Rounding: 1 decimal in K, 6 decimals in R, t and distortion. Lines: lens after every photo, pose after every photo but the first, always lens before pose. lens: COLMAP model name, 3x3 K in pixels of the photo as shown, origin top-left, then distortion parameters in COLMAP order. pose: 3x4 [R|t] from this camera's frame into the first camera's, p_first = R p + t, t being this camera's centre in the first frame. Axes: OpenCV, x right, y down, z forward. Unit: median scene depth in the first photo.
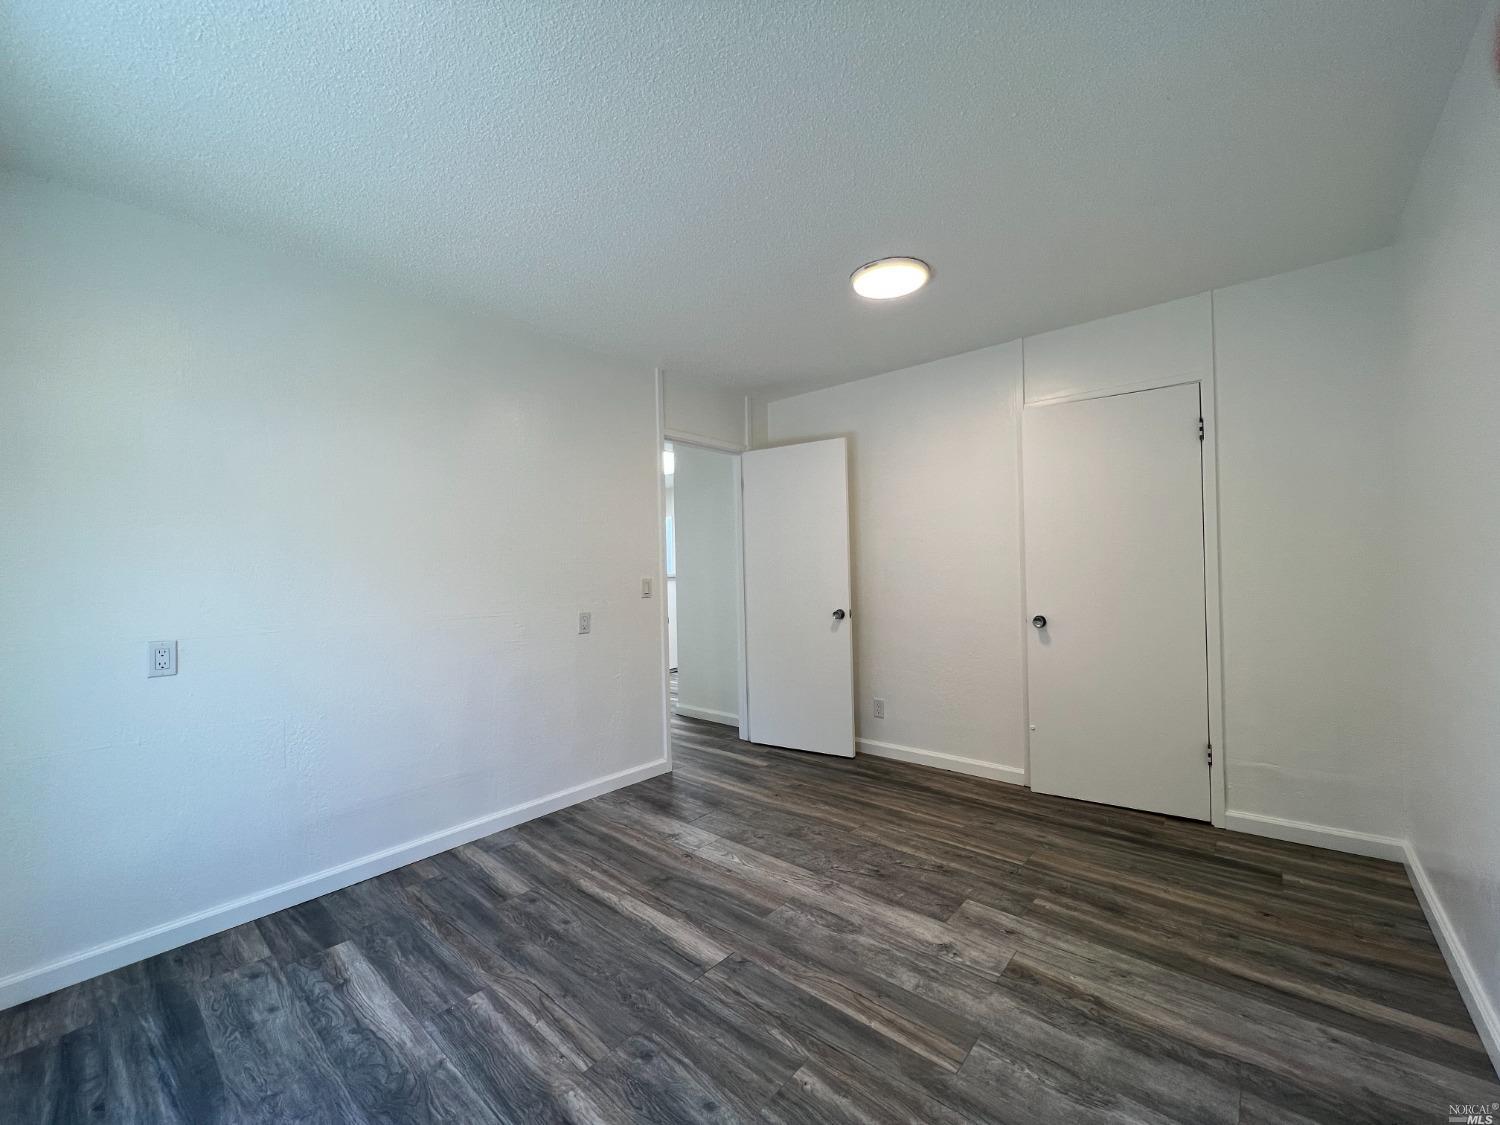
lens RADIAL K [[607.4, 0, 752.5], [0, 607.4, 569.2], [0, 0, 1]] dist [0.000113, 0.000123]
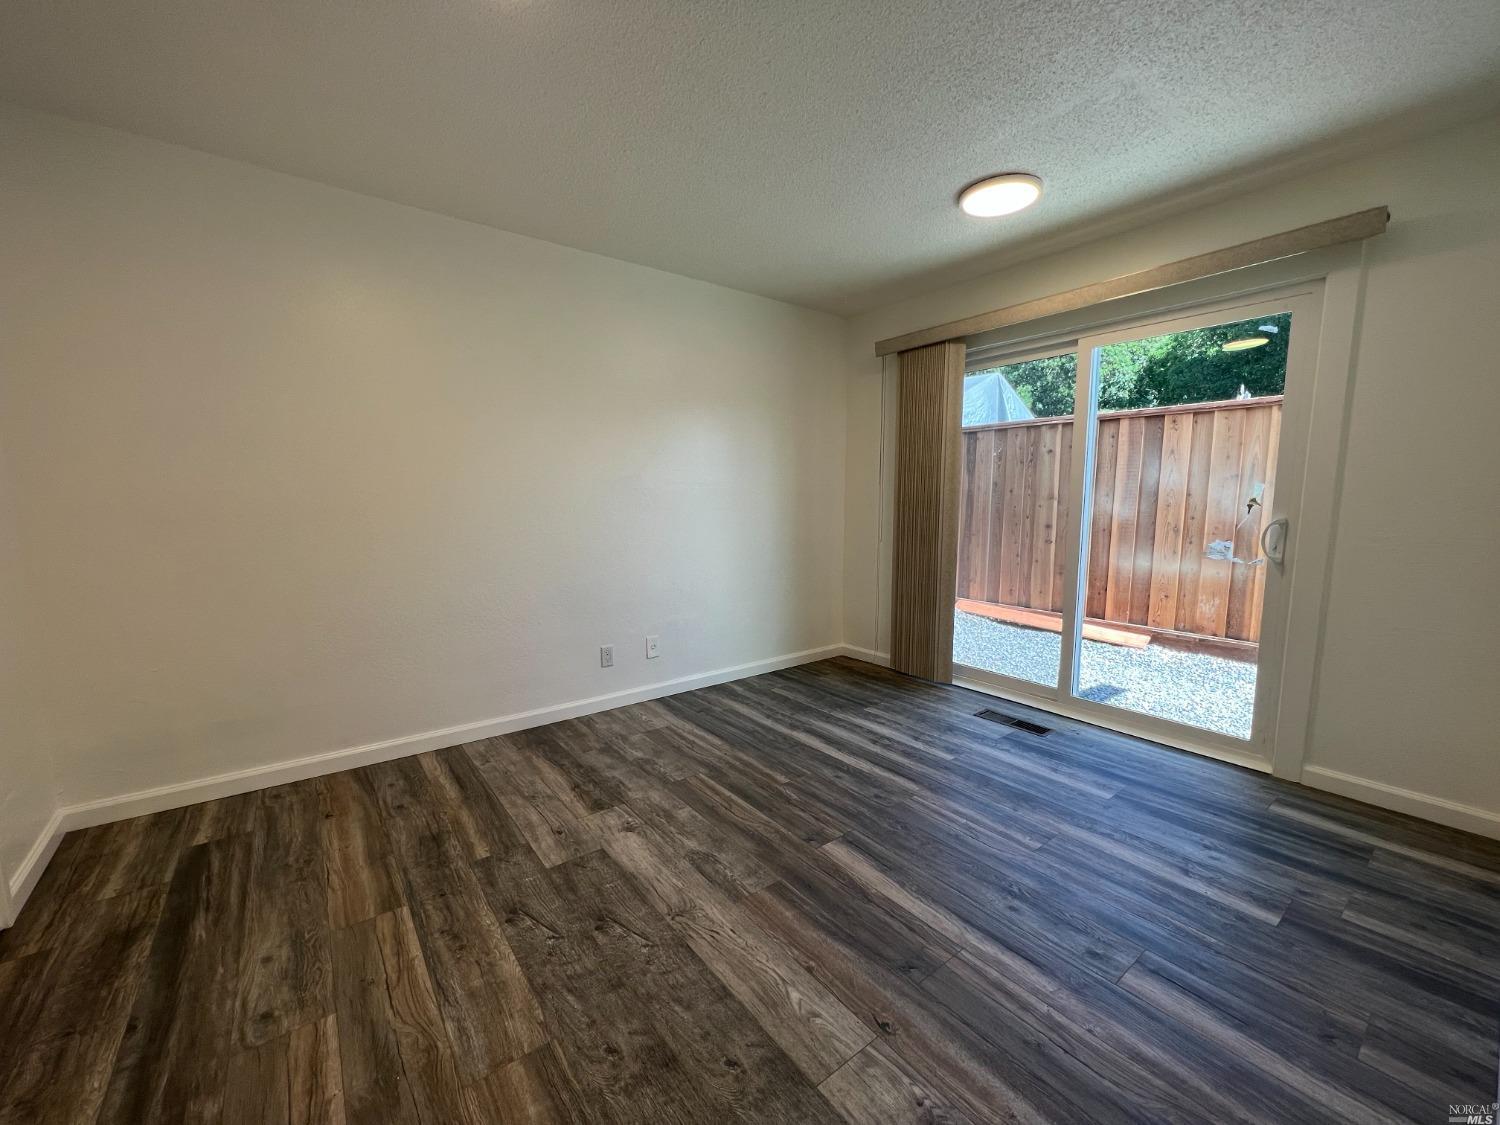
lens RADIAL K [[607.4, 0, 752.5], [0, 607.4, 569.2], [0, 0, 1]] dist [0.000113, 0.000123]
pose [[-0.979600, -0.002763, 0.200938, -0.129218], [0.020714, 0.993191, 0.114641, 0.014677], [-0.199886, 0.116465, -0.972873, 1.929195]]
